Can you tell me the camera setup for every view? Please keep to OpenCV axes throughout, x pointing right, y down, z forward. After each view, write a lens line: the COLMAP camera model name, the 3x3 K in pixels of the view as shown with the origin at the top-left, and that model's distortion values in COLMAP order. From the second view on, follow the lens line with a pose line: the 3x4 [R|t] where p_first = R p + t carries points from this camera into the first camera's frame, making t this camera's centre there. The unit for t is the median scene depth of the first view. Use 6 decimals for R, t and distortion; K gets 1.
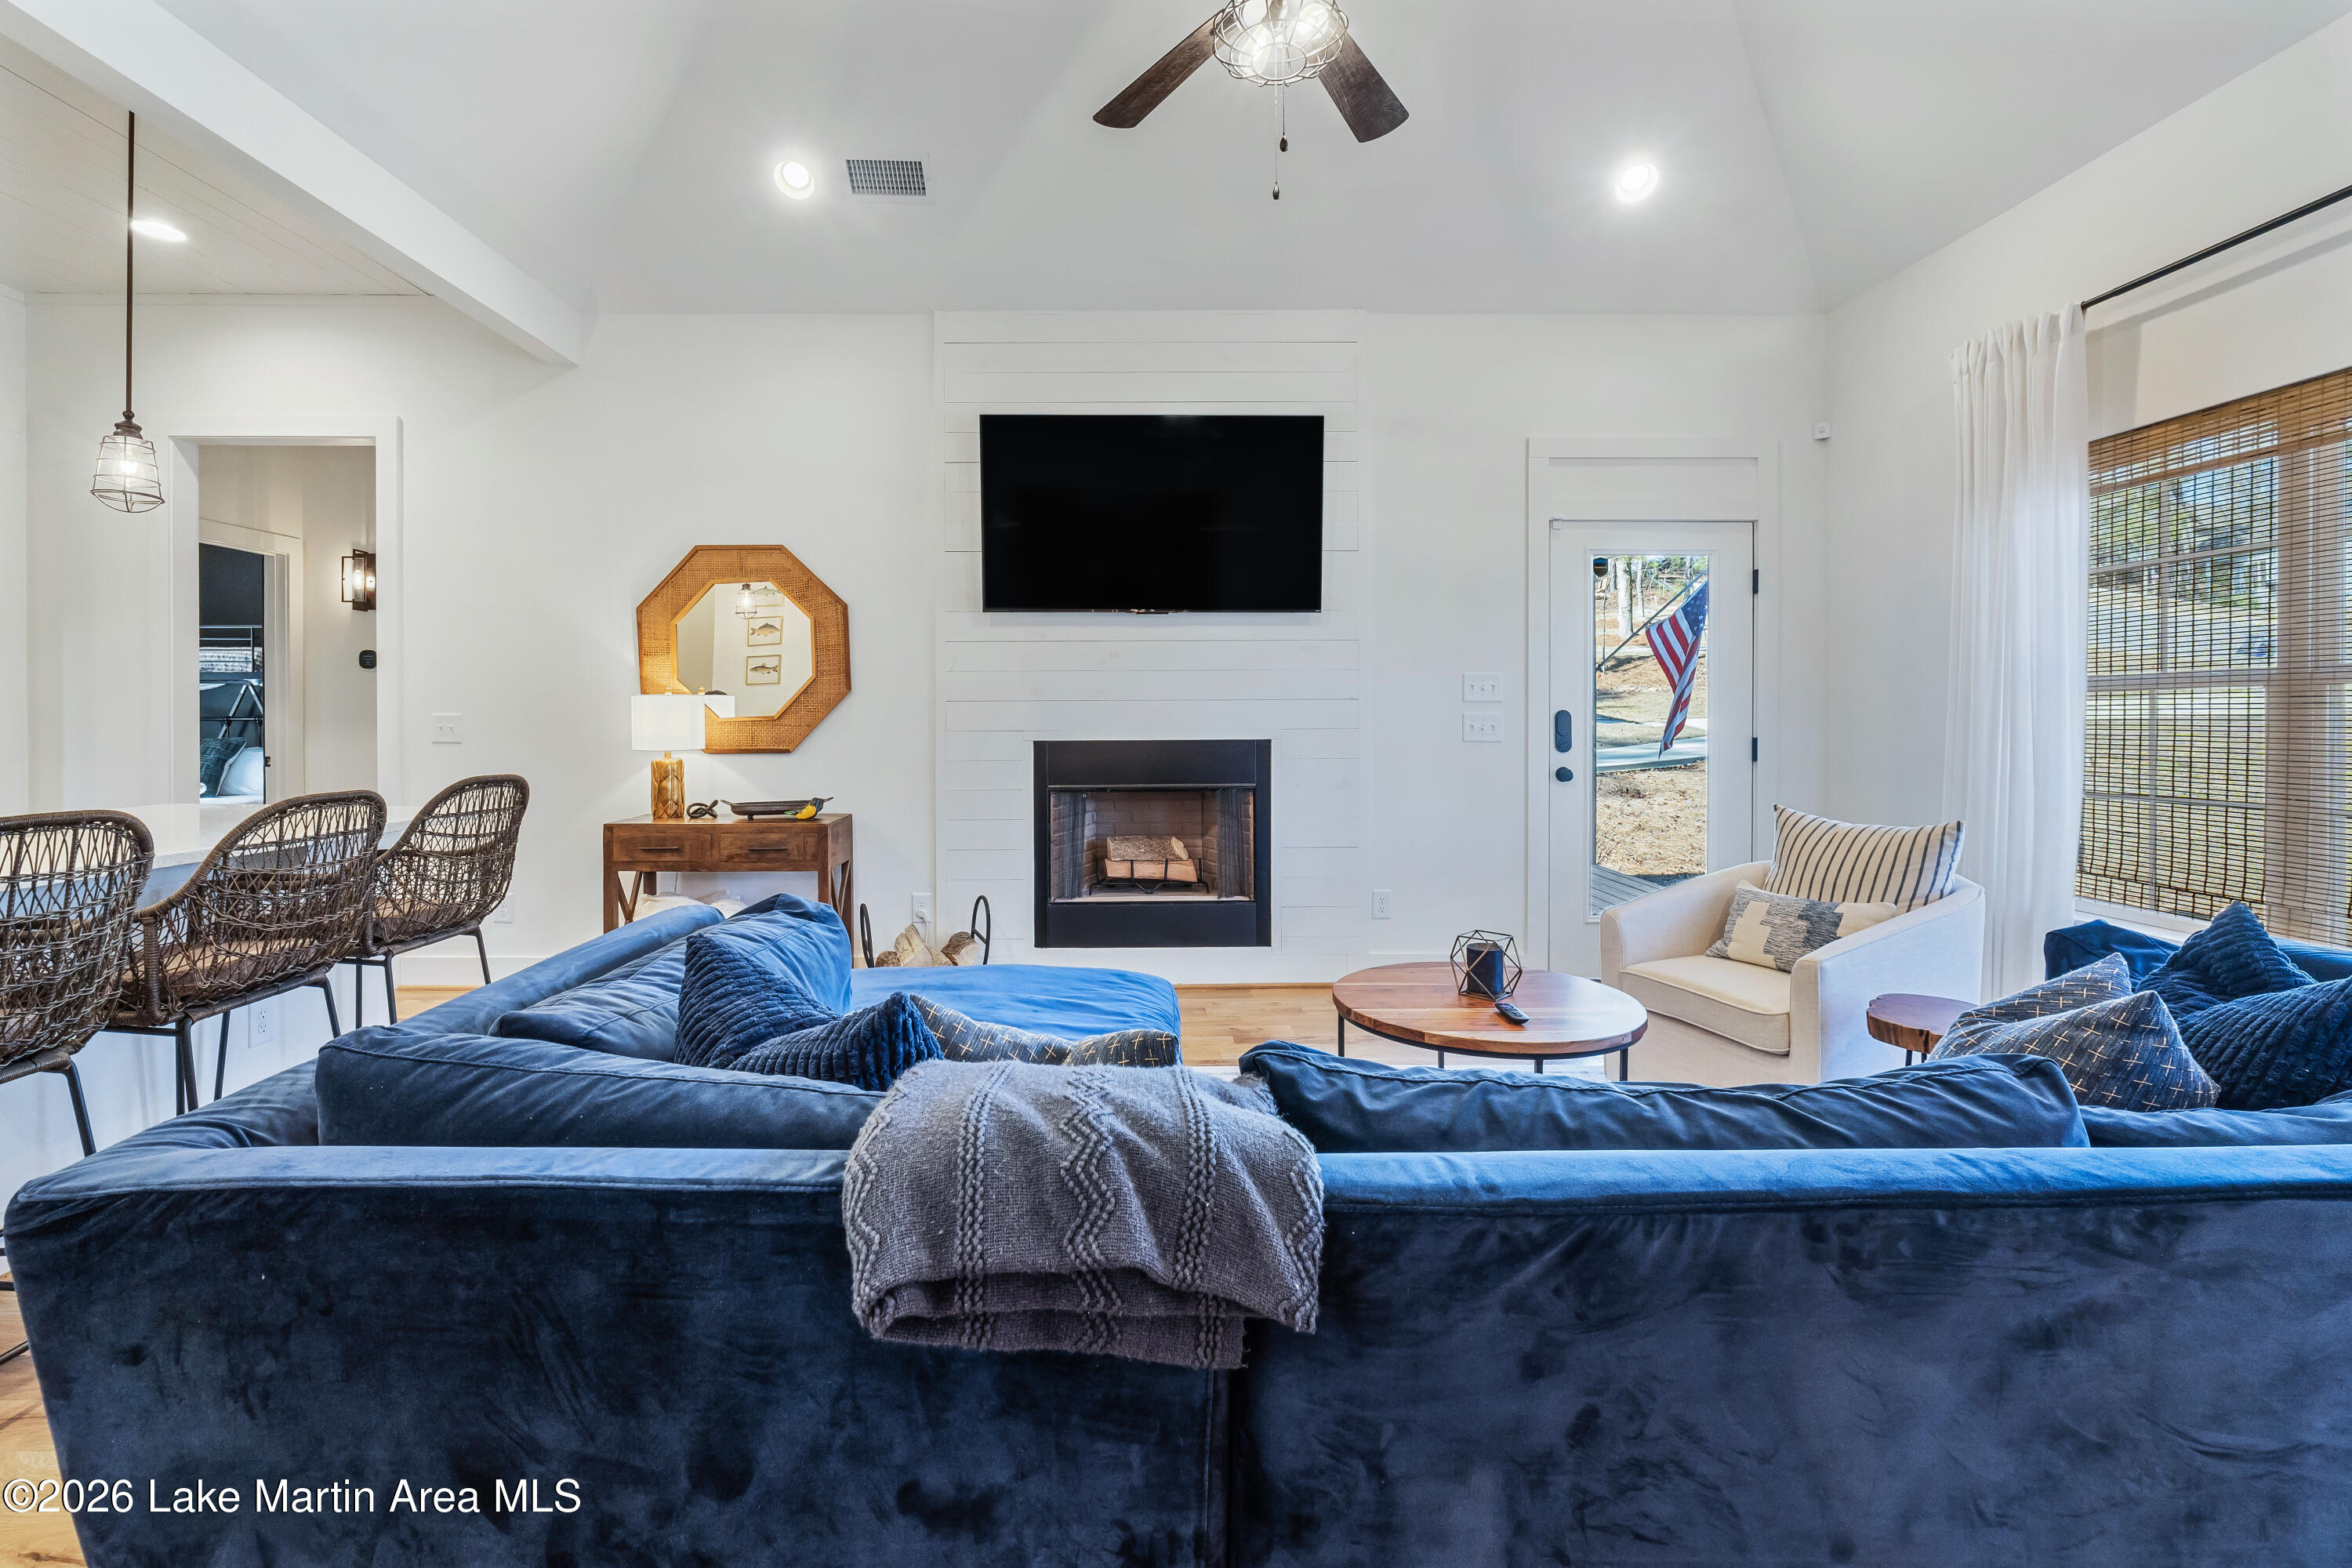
lens RADIAL K [[1011.1, 0, 1143.6], [0, 1011.1, 719.6], [0, 0, 1]] dist [-0.006359, -0.001182]
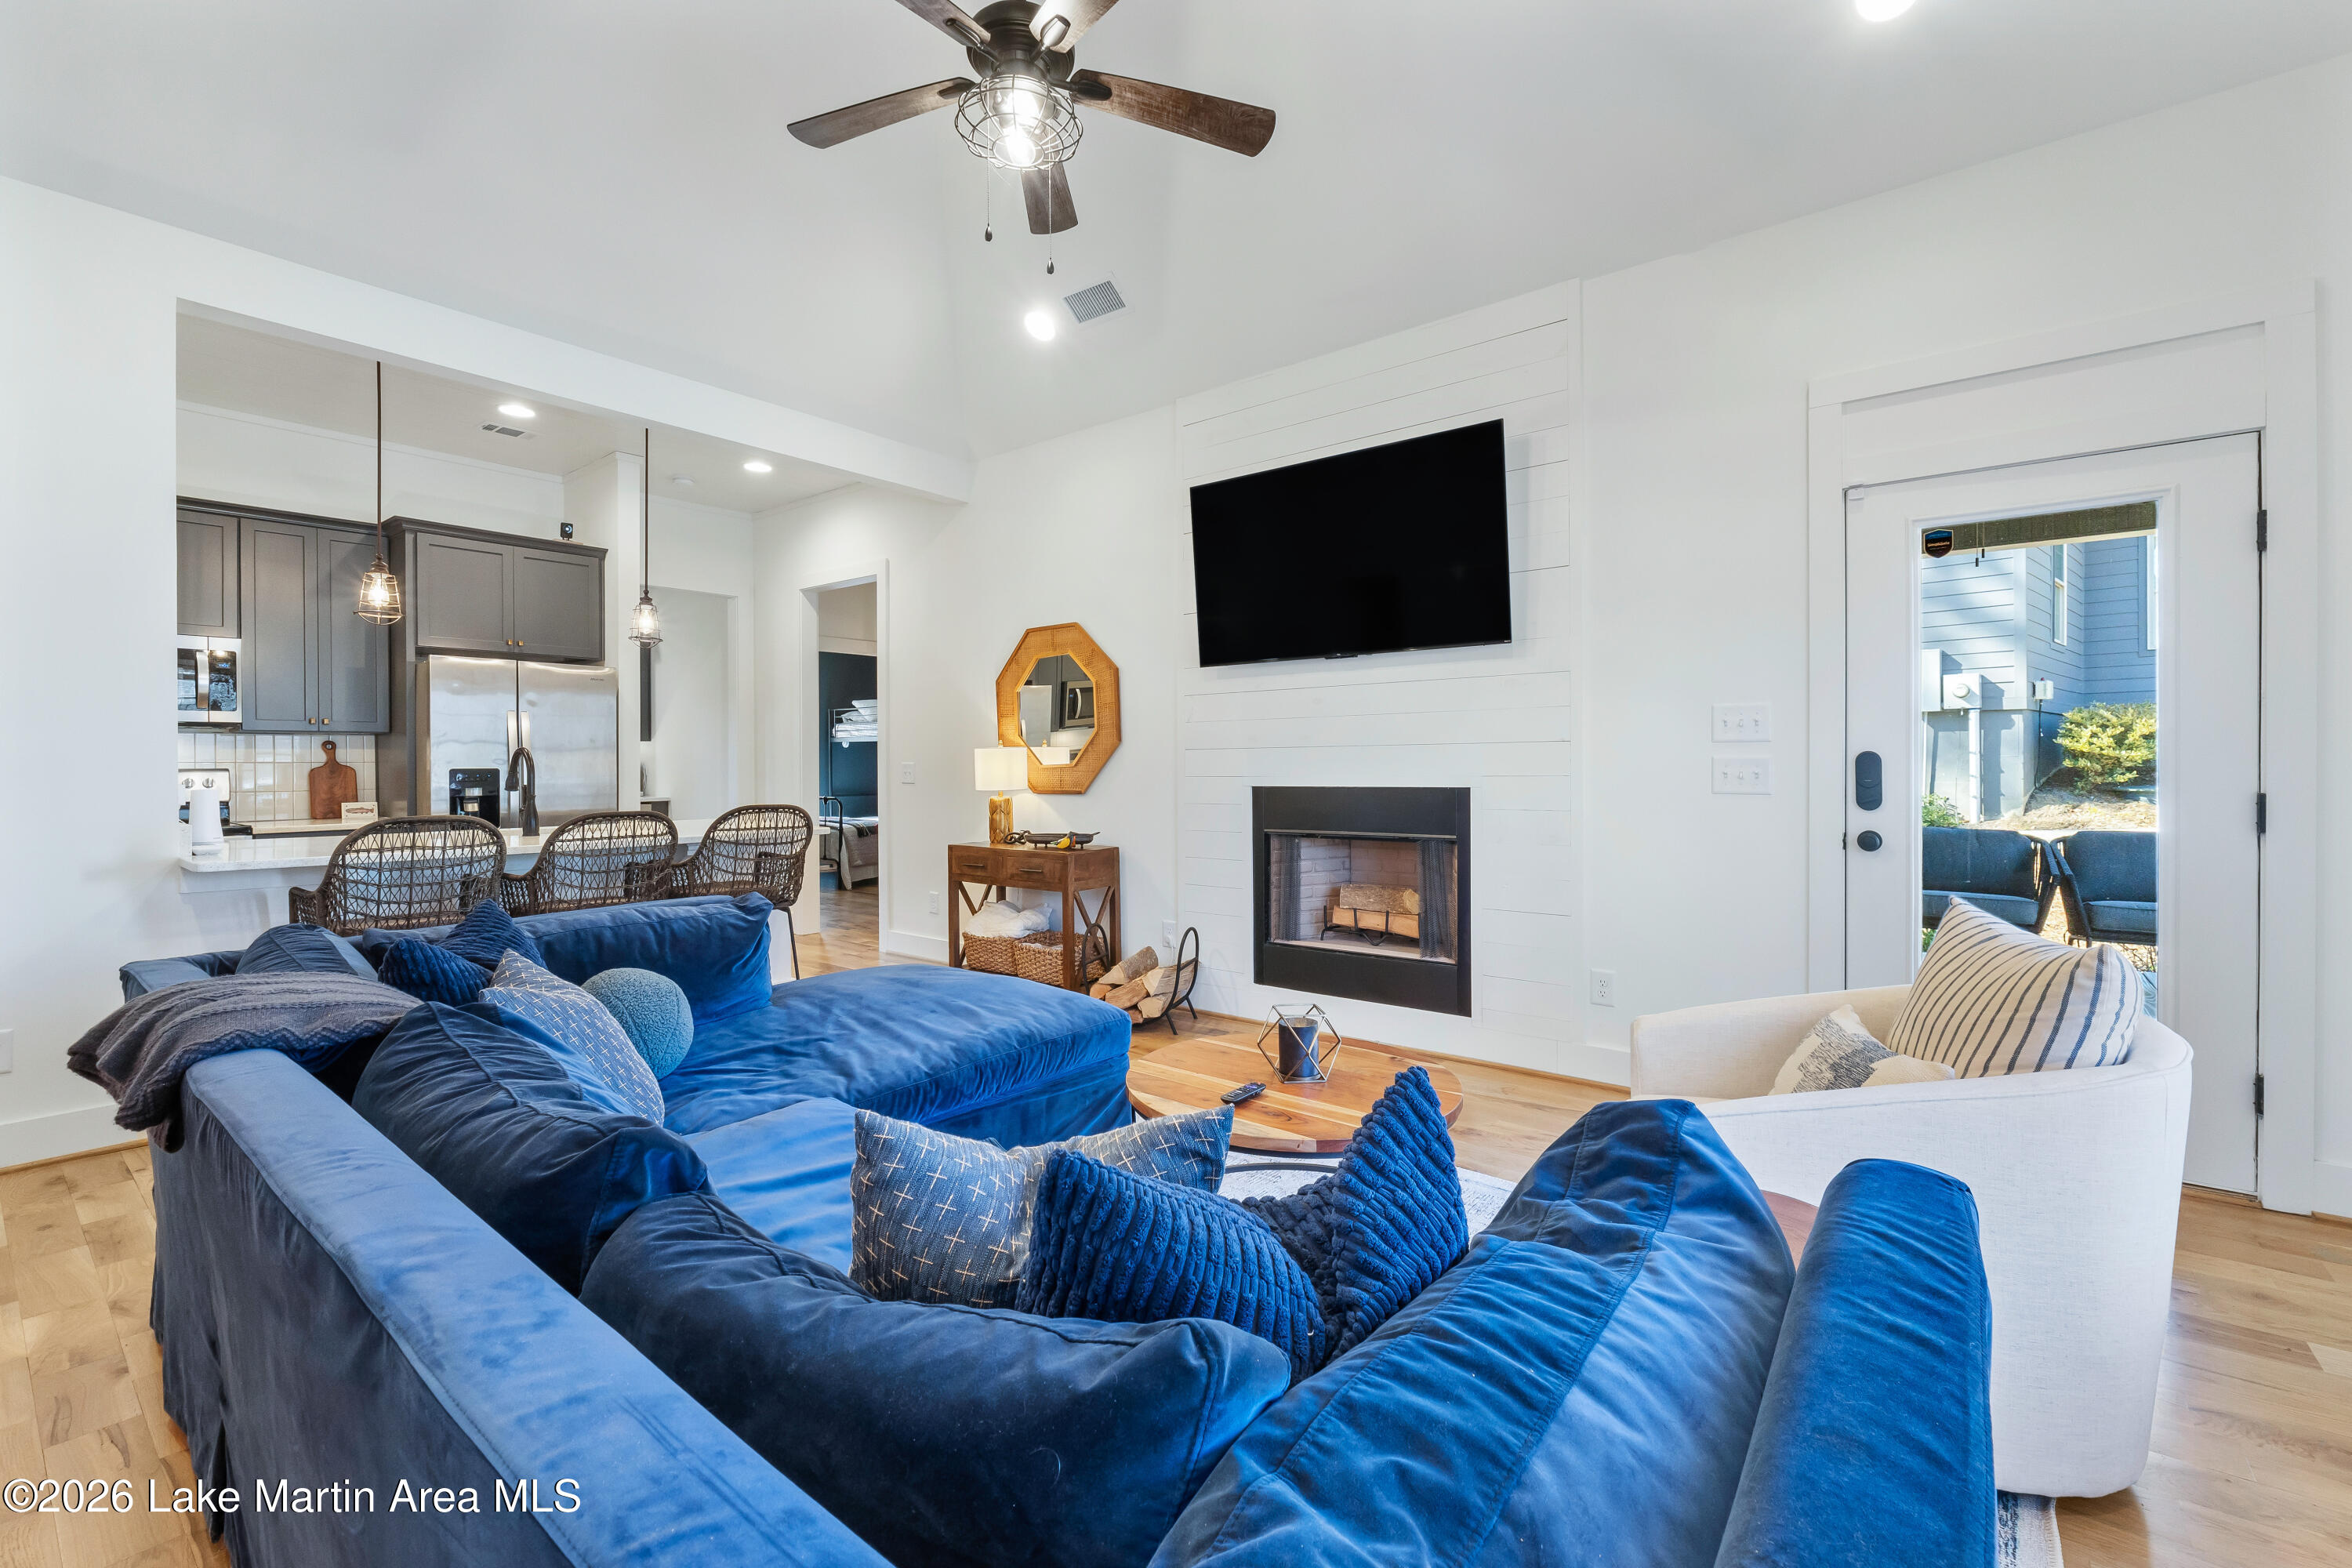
lens RADIAL K [[1011.1, 0, 1165.8], [0, 1011.1, 767.5], [0, 0, 1]] dist [-0.006359, -0.001182]
pose [[0.770759, -0.002433, -0.637122, 0.496126], [0.004107, 0.999991, 0.001150, -0.000320], [0.637114, -0.003503, 0.770762, 0.134103]]
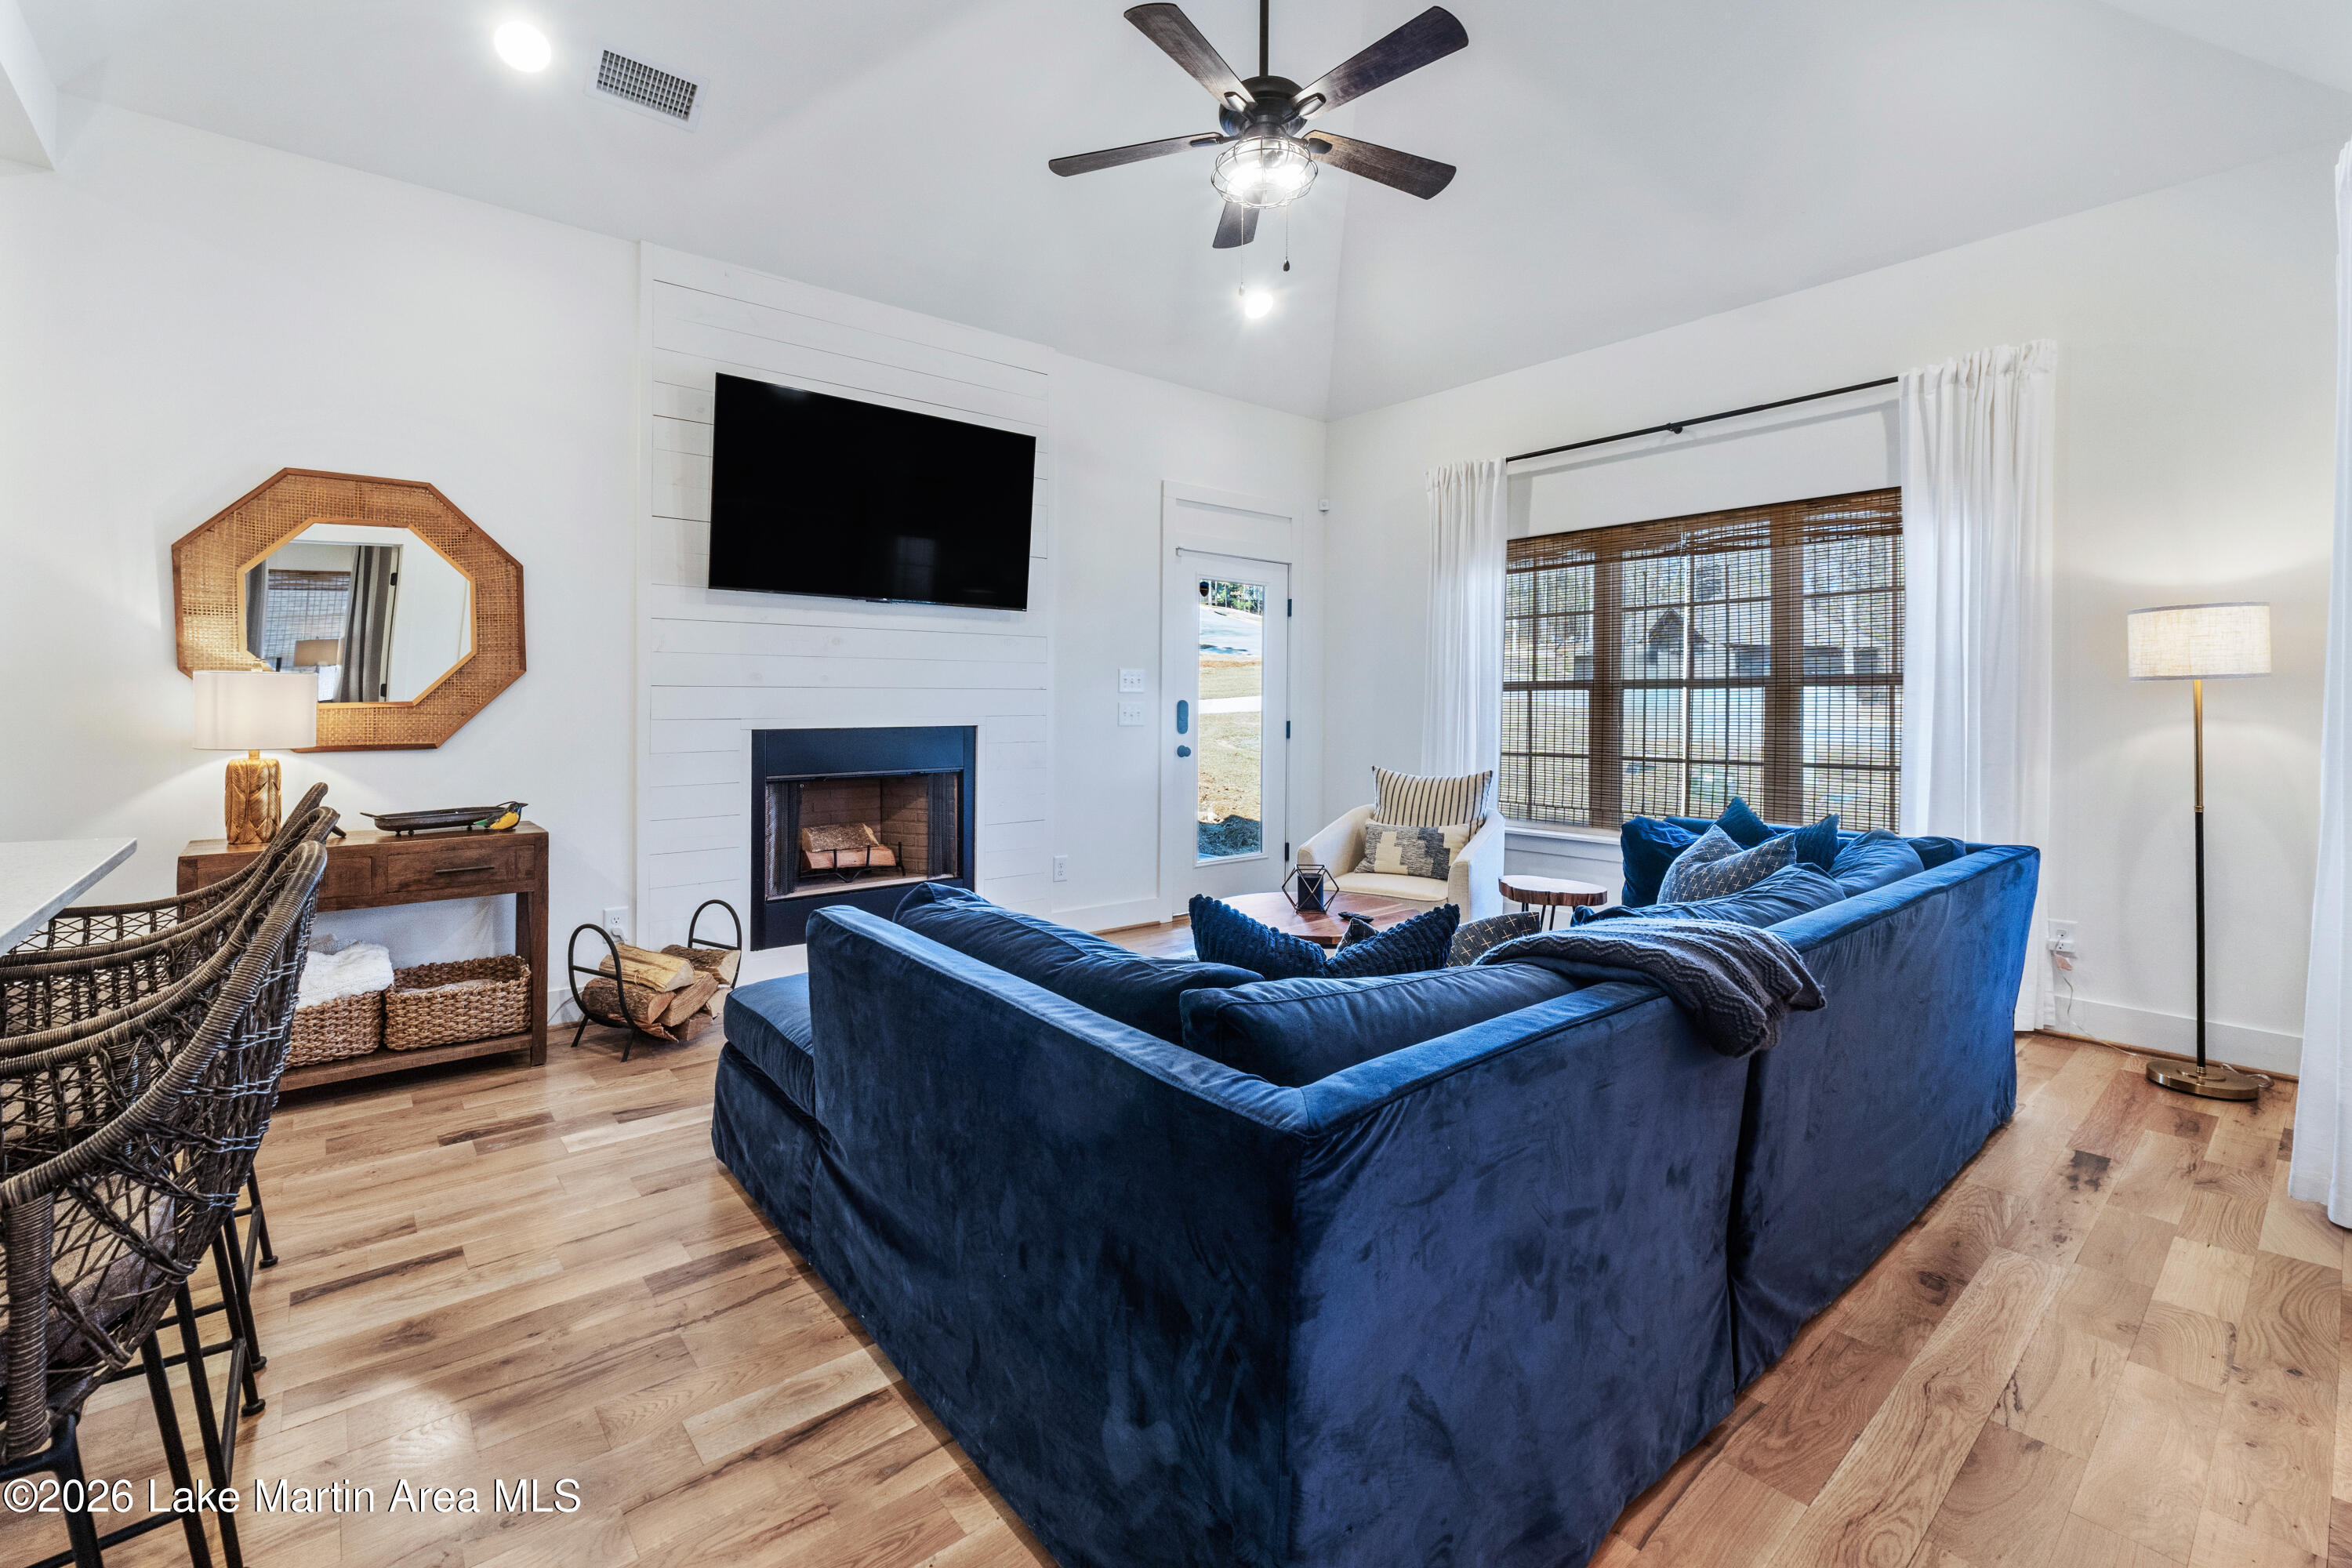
lens RADIAL K [[1011.1, 0, 1158.4], [0, 1011.1, 699.2], [0, 0, 1]] dist [-0.006359, -0.001182]
pose [[0.780380, 0.006282, 0.625274, -0.402178], [-0.002725, 0.999974, -0.006645, -0.001782], [-0.625299, 0.003481, 0.780377, 0.038951]]
